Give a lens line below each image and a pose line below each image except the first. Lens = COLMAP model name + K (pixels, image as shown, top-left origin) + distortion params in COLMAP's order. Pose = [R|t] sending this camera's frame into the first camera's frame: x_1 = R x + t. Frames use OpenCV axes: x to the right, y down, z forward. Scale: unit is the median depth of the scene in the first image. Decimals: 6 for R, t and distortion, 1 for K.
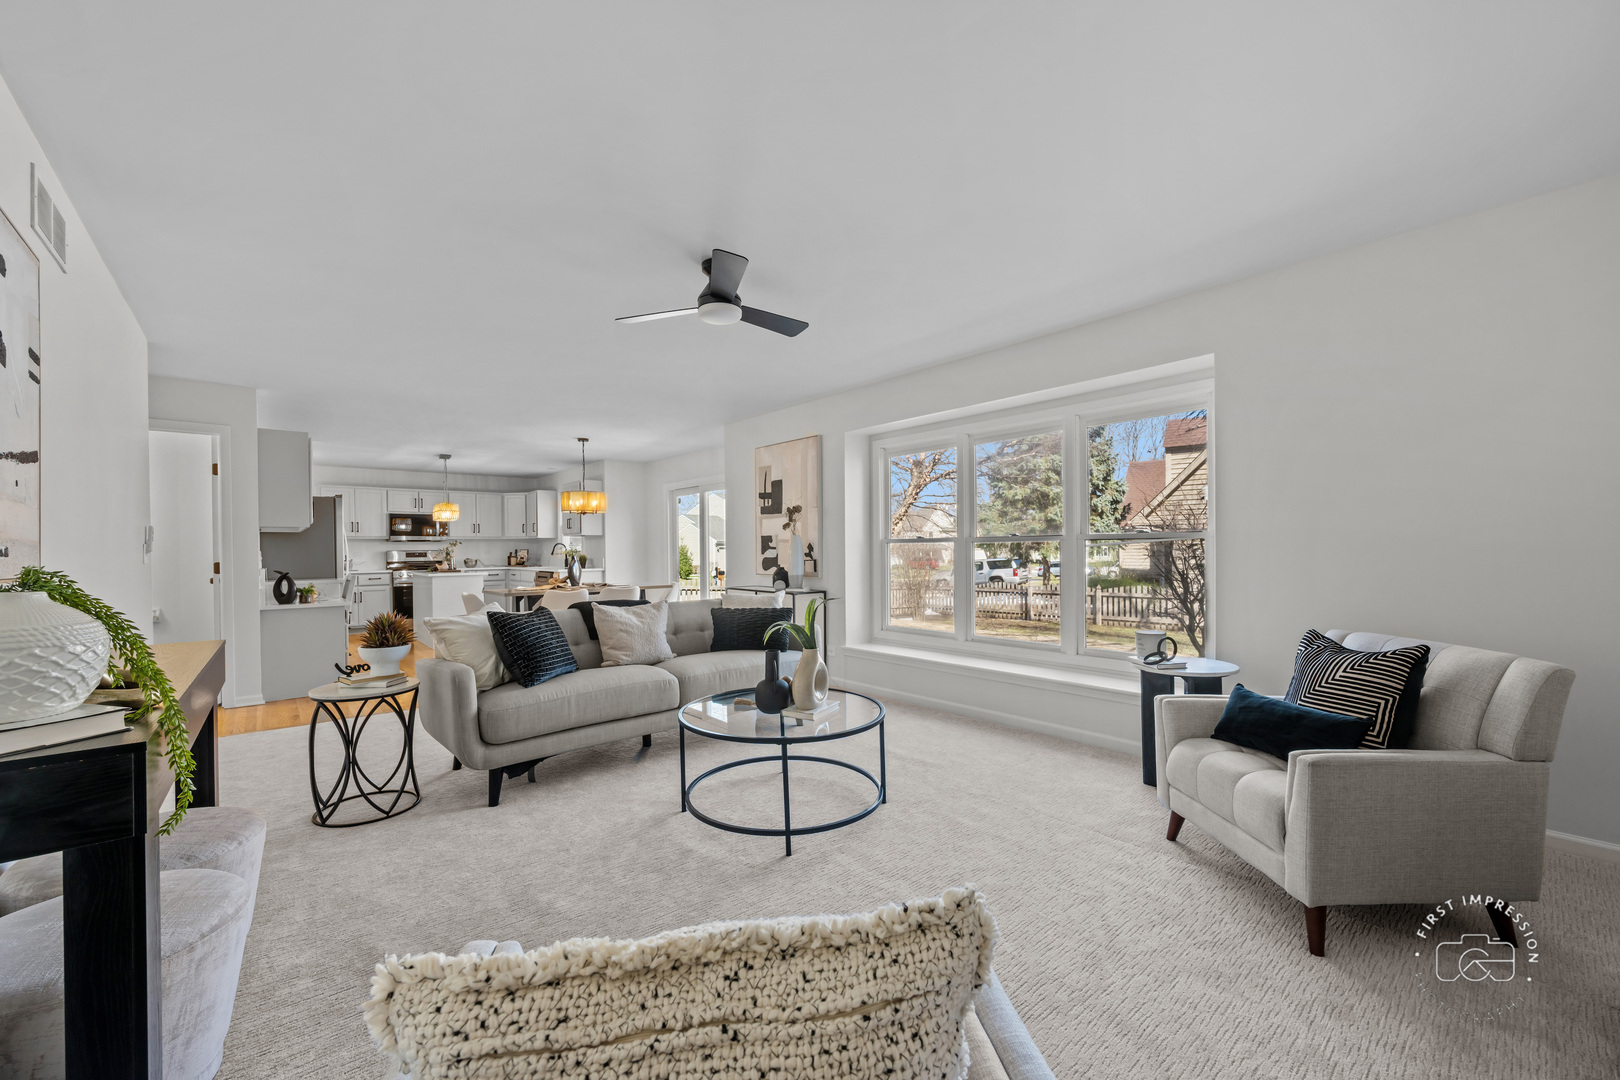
lens RADIAL K [[641.6, 0, 810.0], [0, 641.6, 540.0], [0, 0, 1]] dist [0.000002, -0.000001]
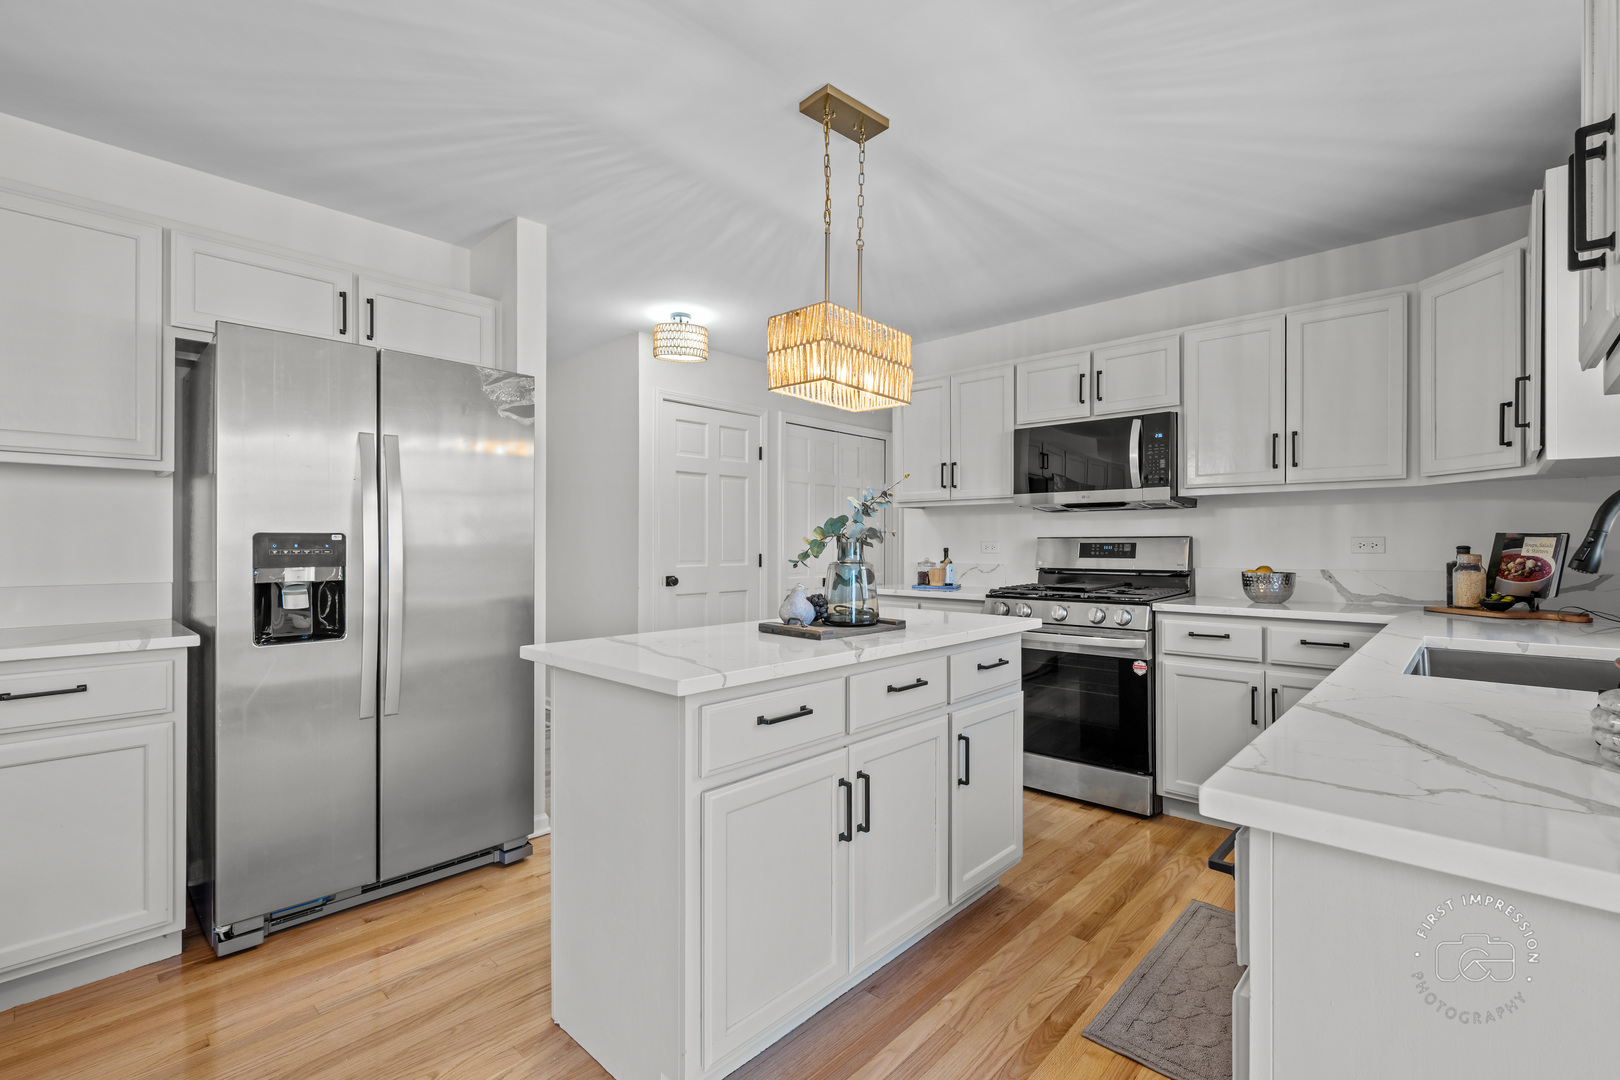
lens RADIAL K [[713.7, 0, 810.0], [0, 713.7, 540.0], [0, 0, 1]] dist [-0.000023, -0.000002]
pose [[0.111979, 0.002916, -0.993706, -0.267672], [0.006423, 0.999973, 0.003658, 0.015587], [0.993690, -0.006792, 0.111957, 0.800426]]
